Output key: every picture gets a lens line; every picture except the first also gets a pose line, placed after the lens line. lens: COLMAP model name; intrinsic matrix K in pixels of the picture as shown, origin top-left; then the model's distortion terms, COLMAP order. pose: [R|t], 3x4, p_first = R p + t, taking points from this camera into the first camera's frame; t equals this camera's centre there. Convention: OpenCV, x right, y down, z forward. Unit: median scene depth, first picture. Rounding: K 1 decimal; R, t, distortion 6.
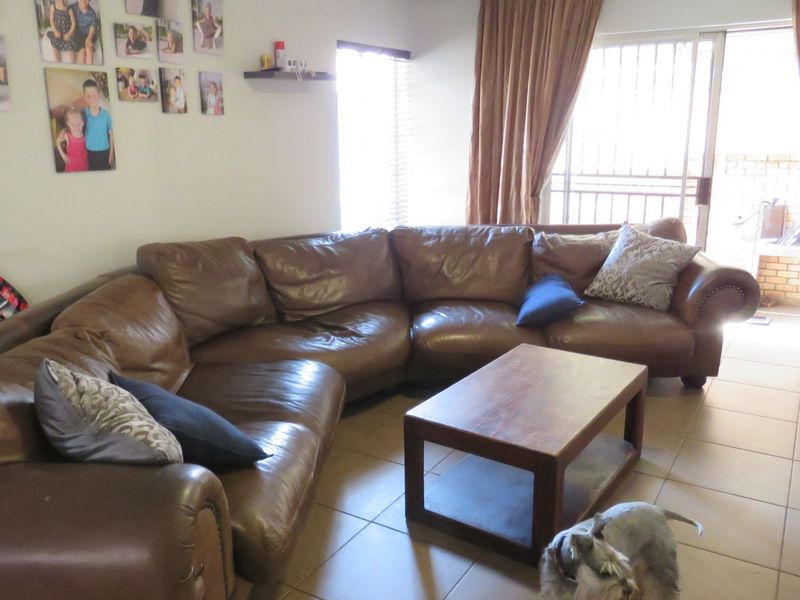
lens RADIAL K [[677.1, 0, 398.6], [0, 677.1, 301.7], [0, 0, 1]] dist [0.000549, -0.033577]
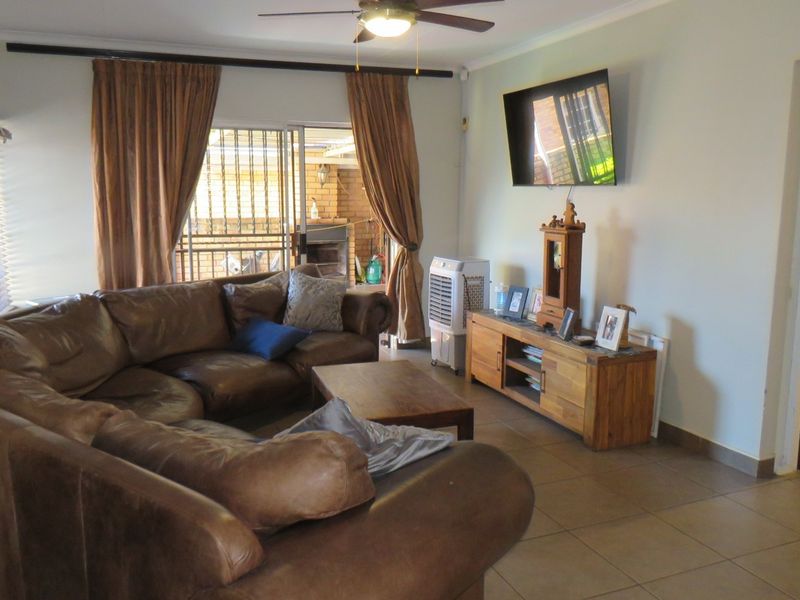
lens RADIAL K [[677.1, 0, 398.1], [0, 677.1, 298.7], [0, 0, 1]] dist [0.000549, -0.033577]
pose [[0.581496, -0.105873, 0.806631, -0.608710], [0.189168, 0.981916, -0.007490, -0.017957], [-0.791251, 0.156944, 0.591008, 0.118143]]
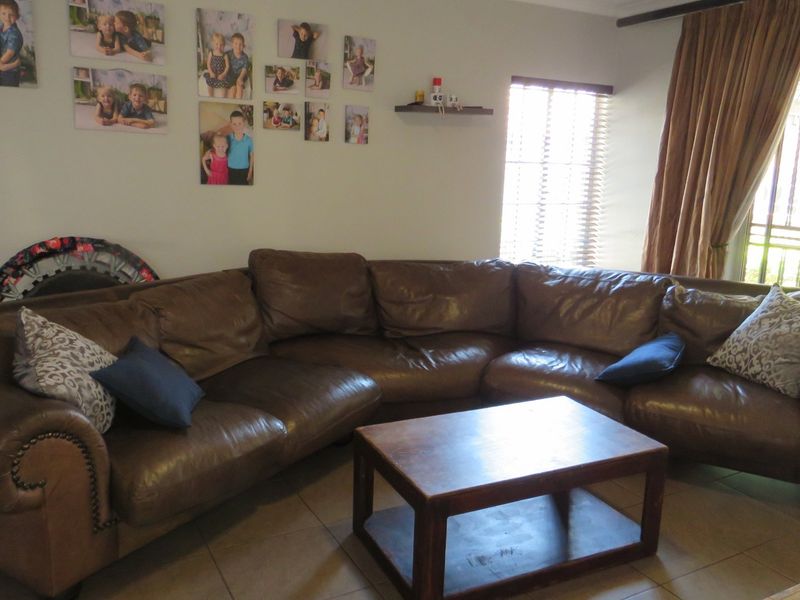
lens RADIAL K [[677.1, 0, 393.4], [0, 677.1, 300.1], [0, 0, 1]] dist [0.000549, -0.033577]
pose [[0.866058, 0.131717, -0.482281, 0.352884], [-0.159623, 0.987030, -0.017073, -0.011521], [0.473777, 0.091769, 0.875850, 0.072352]]
